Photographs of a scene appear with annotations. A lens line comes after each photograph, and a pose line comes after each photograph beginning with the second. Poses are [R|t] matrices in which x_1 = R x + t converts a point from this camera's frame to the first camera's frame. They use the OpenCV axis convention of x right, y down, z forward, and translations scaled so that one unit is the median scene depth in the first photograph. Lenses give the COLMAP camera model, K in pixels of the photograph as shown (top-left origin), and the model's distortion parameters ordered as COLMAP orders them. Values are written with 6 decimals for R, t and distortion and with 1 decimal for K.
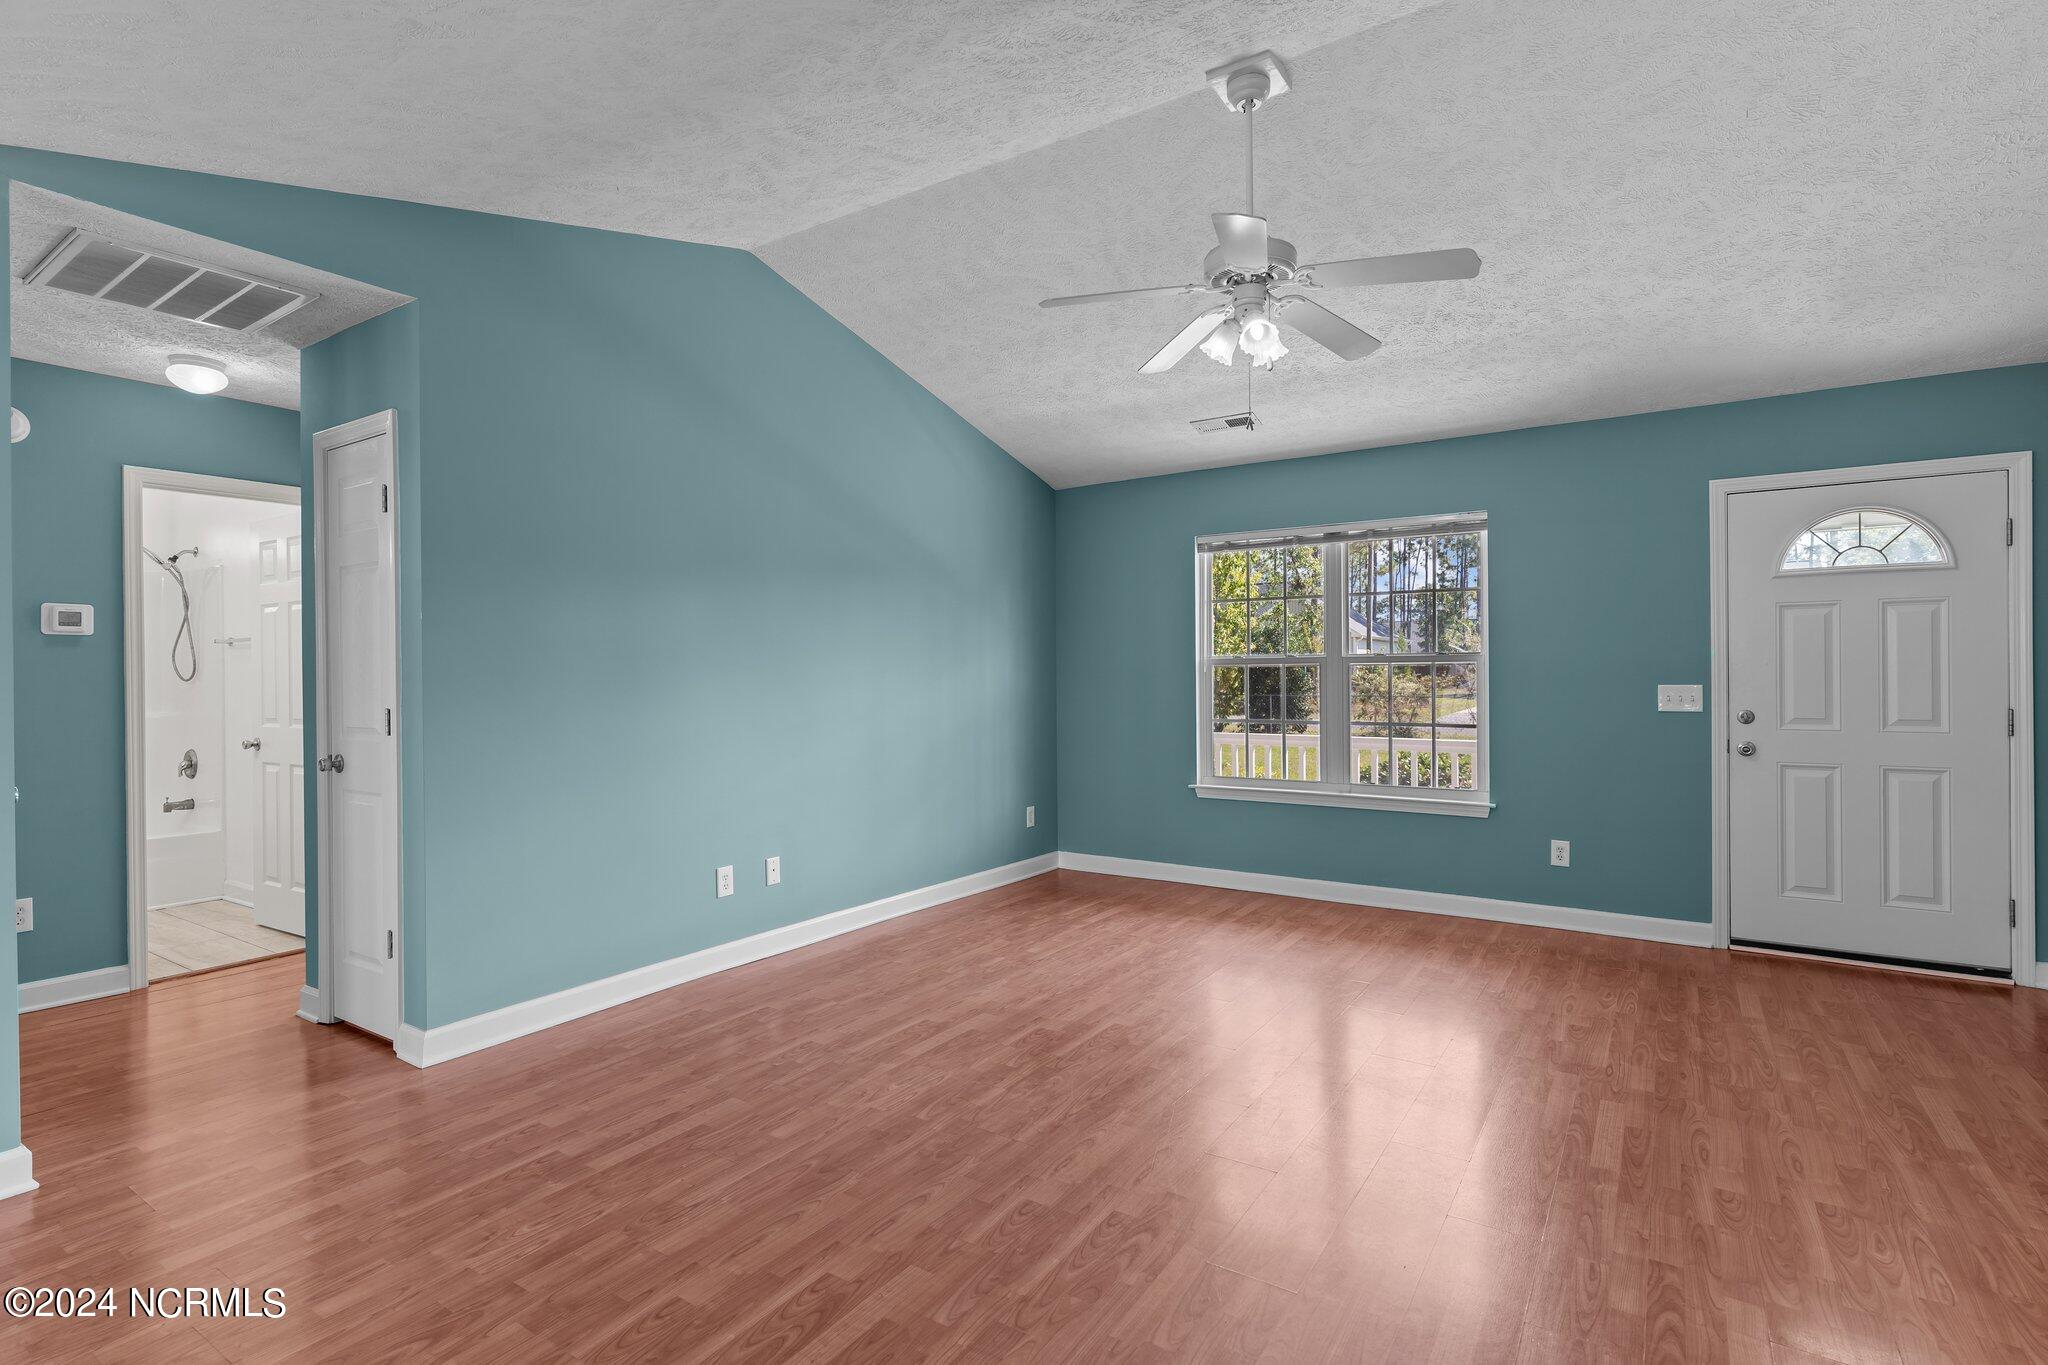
lens RADIAL K [[983.0, 0, 1011.6], [0, 983.0, 682.9], [0, 0, 1]] dist [0.005996, 0.001043]
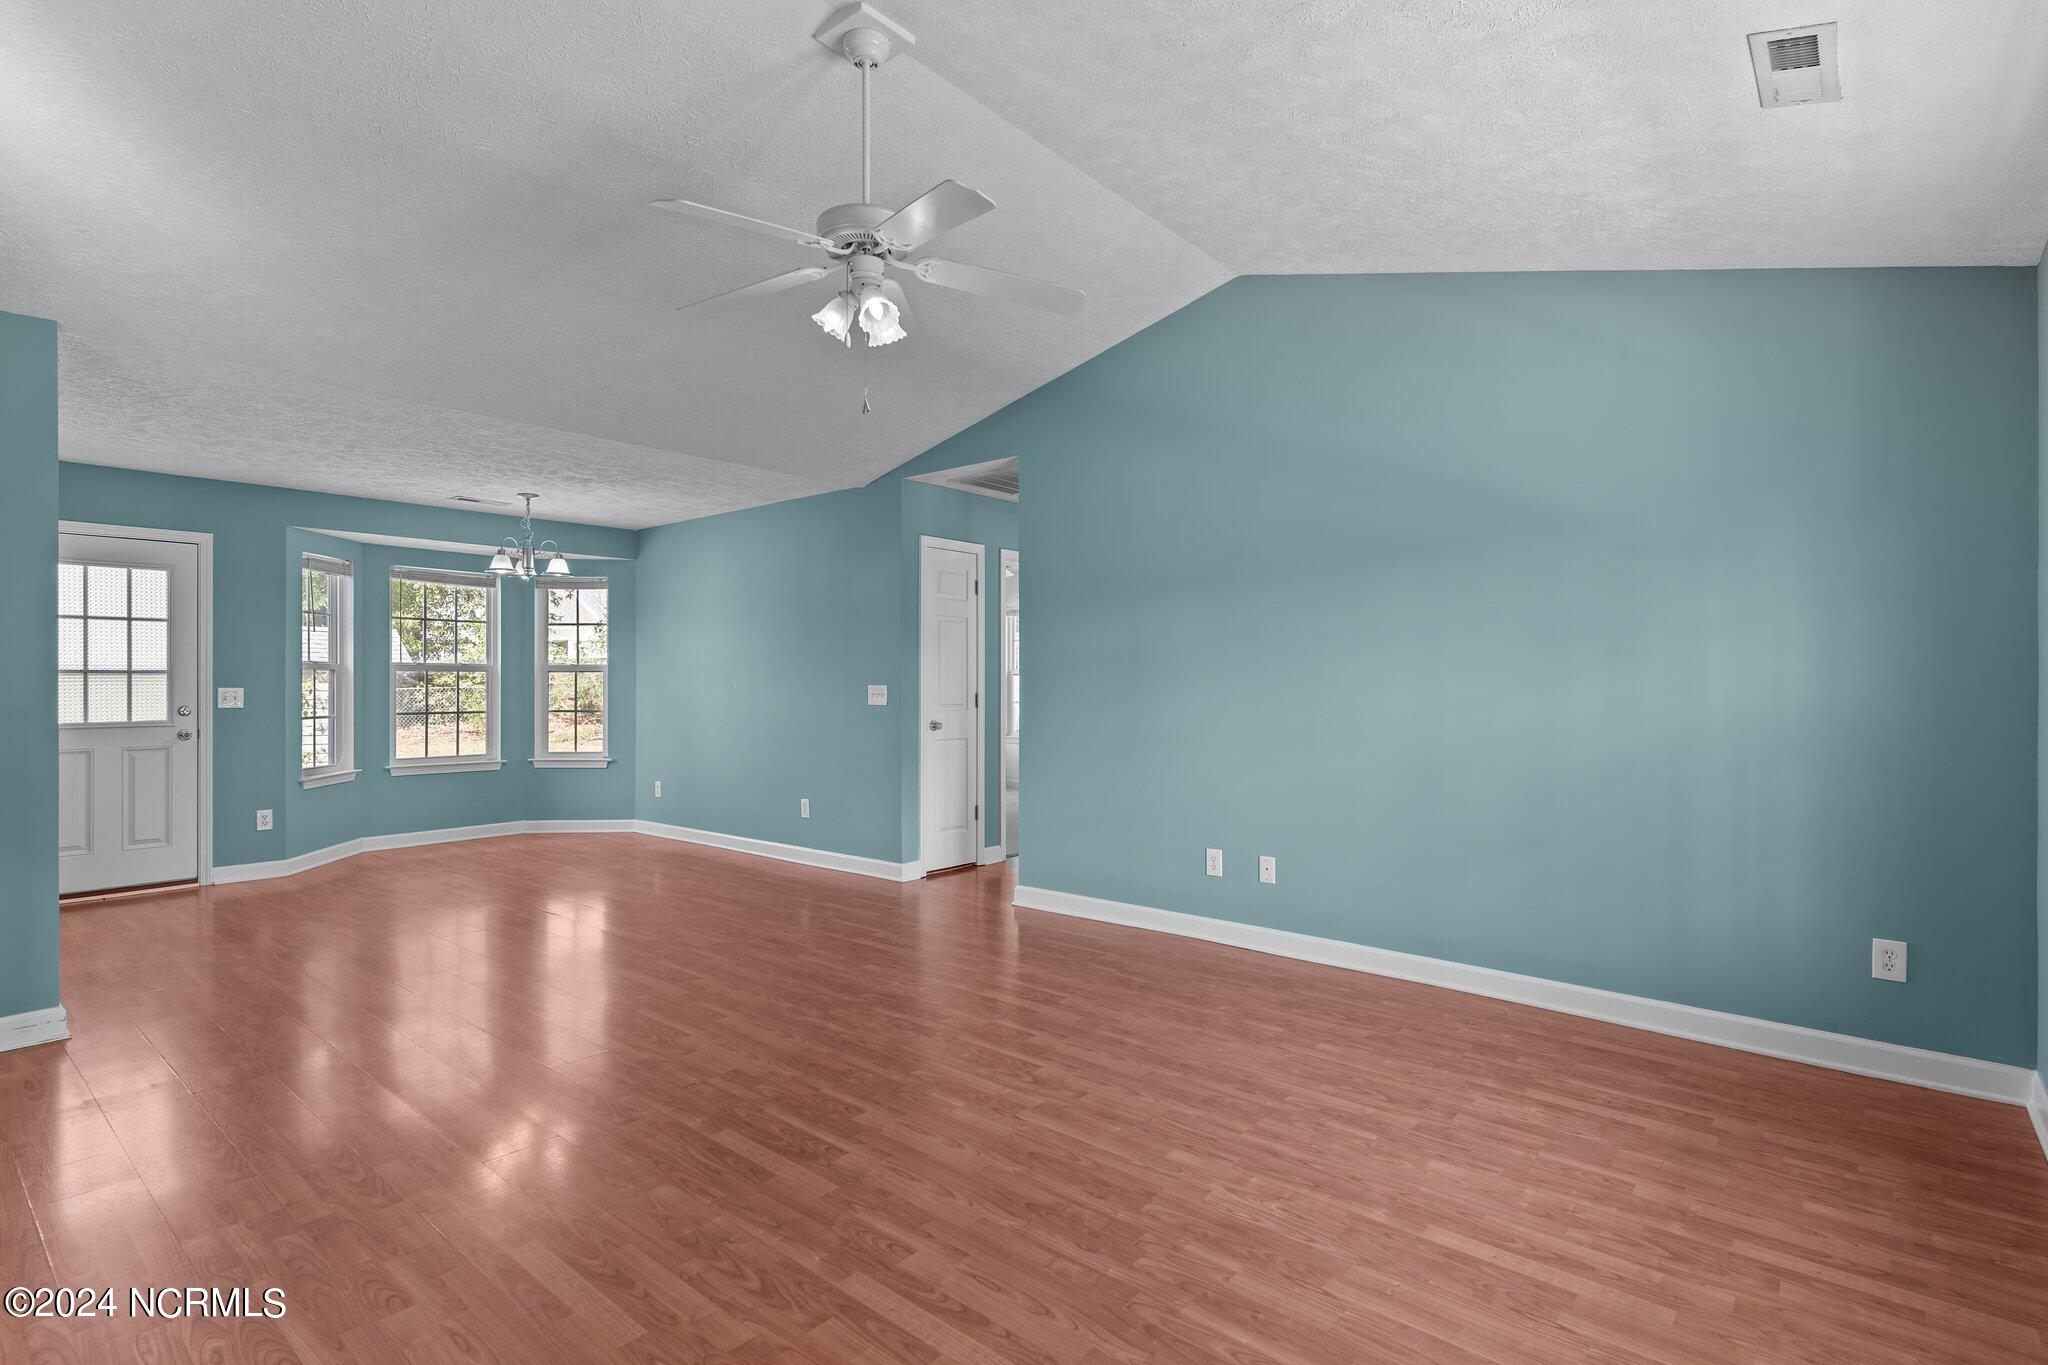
lens RADIAL K [[983.0, 0, 1009.6], [0, 983.0, 678.1], [0, 0, 1]] dist [0.005996, 0.001043]
pose [[-0.113897, 0.003053, -0.993488, 0.934697], [-0.008110, 0.999959, 0.004002, -0.008506], [0.993459, 0.008513, -0.113868, 1.006335]]
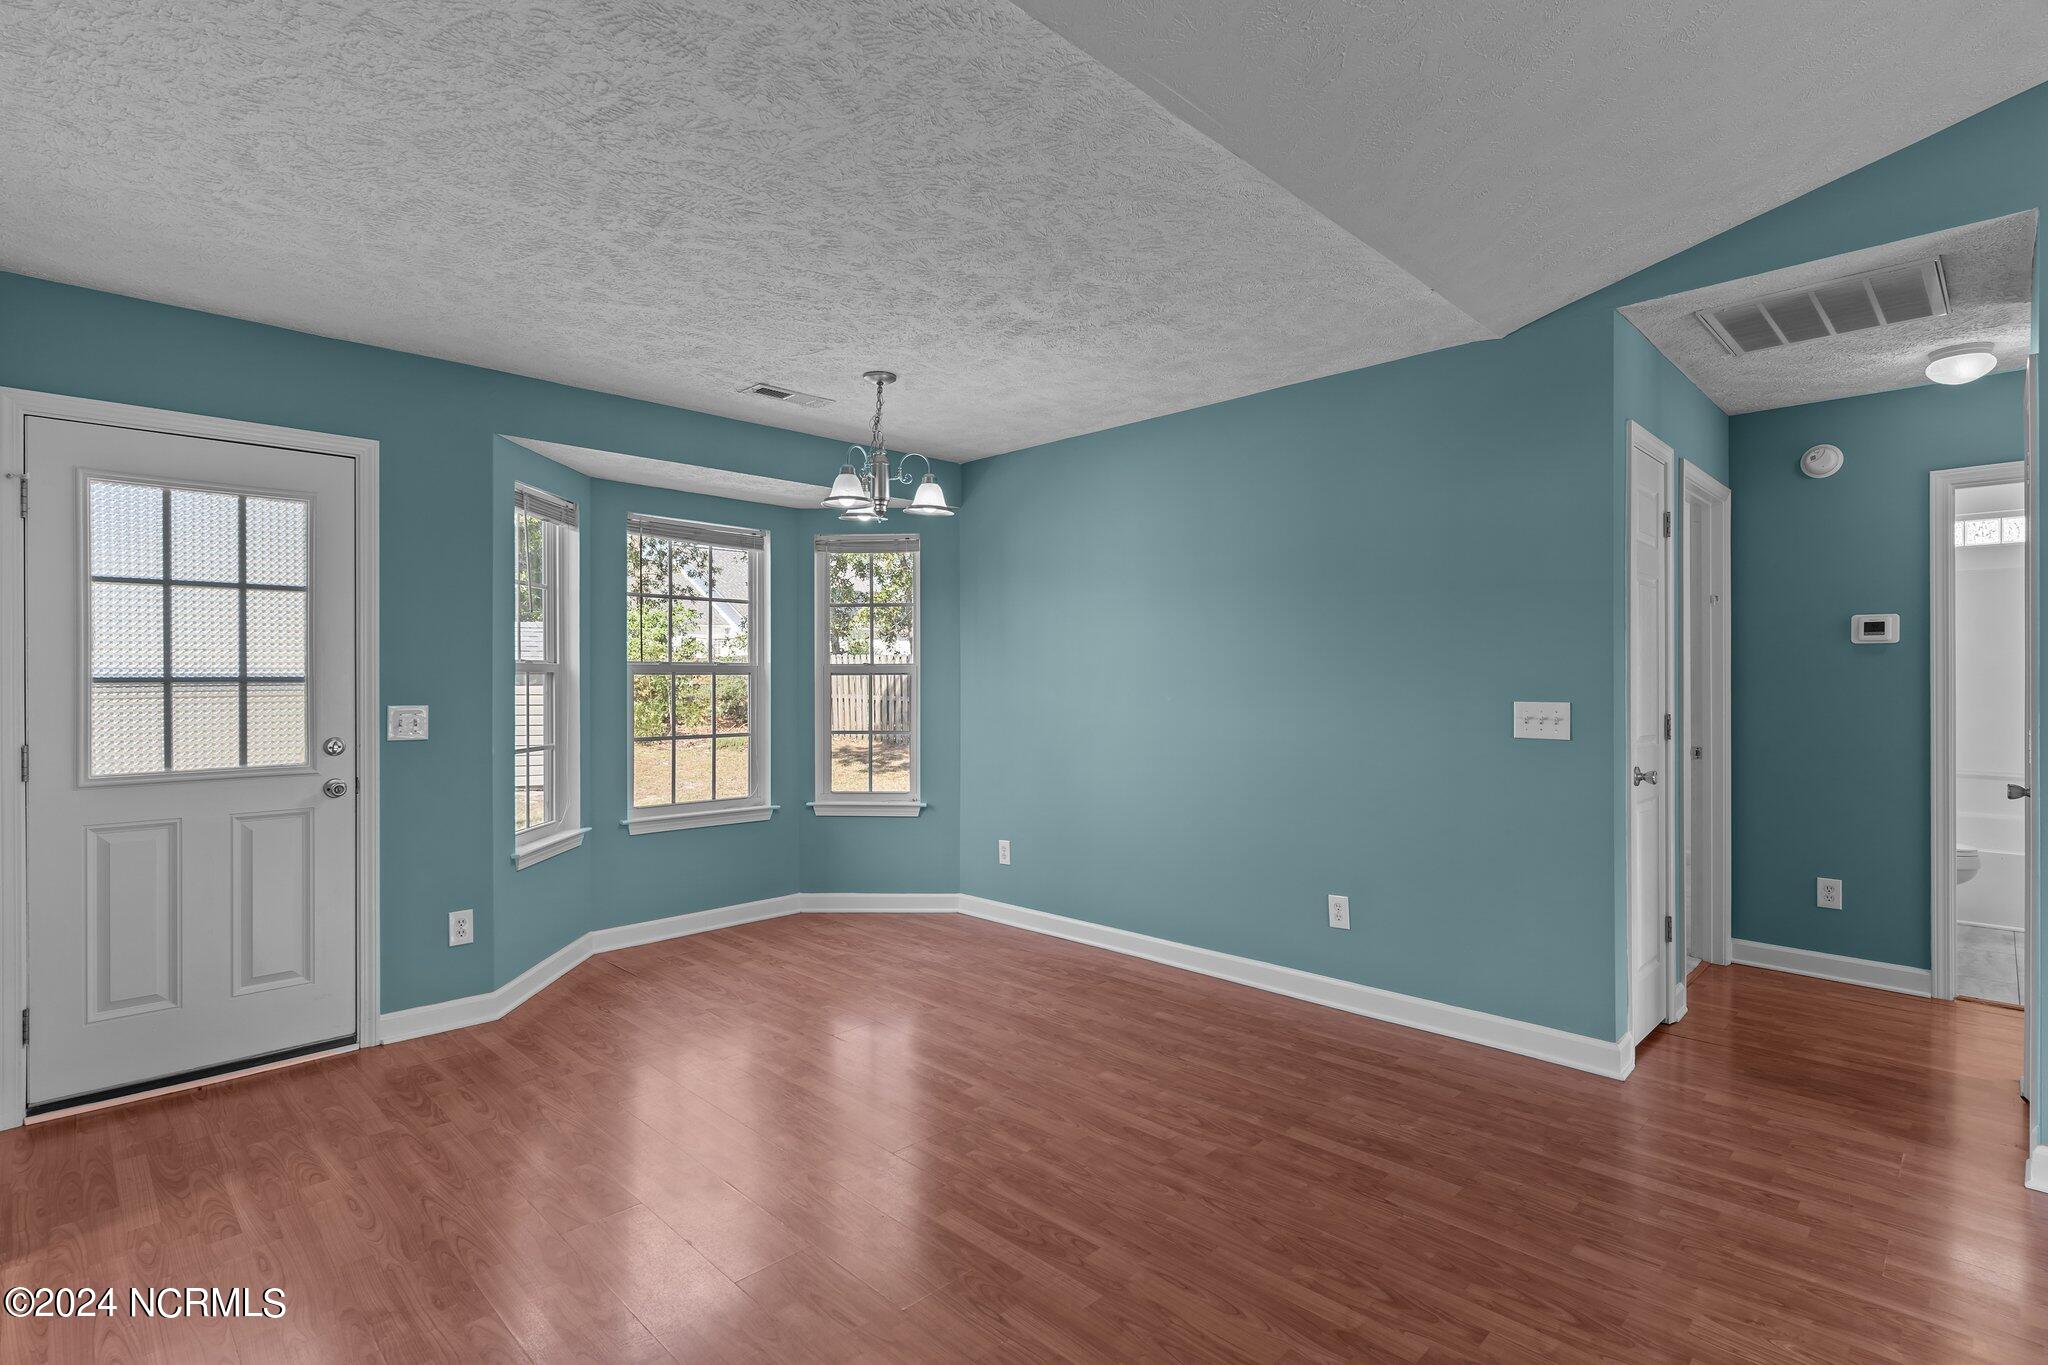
lens RADIAL K [[983.0, 0, 1027.5], [0, 983.0, 675.5], [0, 0, 1]] dist [0.005996, 0.001043]
pose [[-0.192529, 0.004238, -0.981282, 0.278434], [-0.006220, 0.999965, 0.005539, -0.013951], [0.981272, 0.007170, -0.192496, 0.310614]]
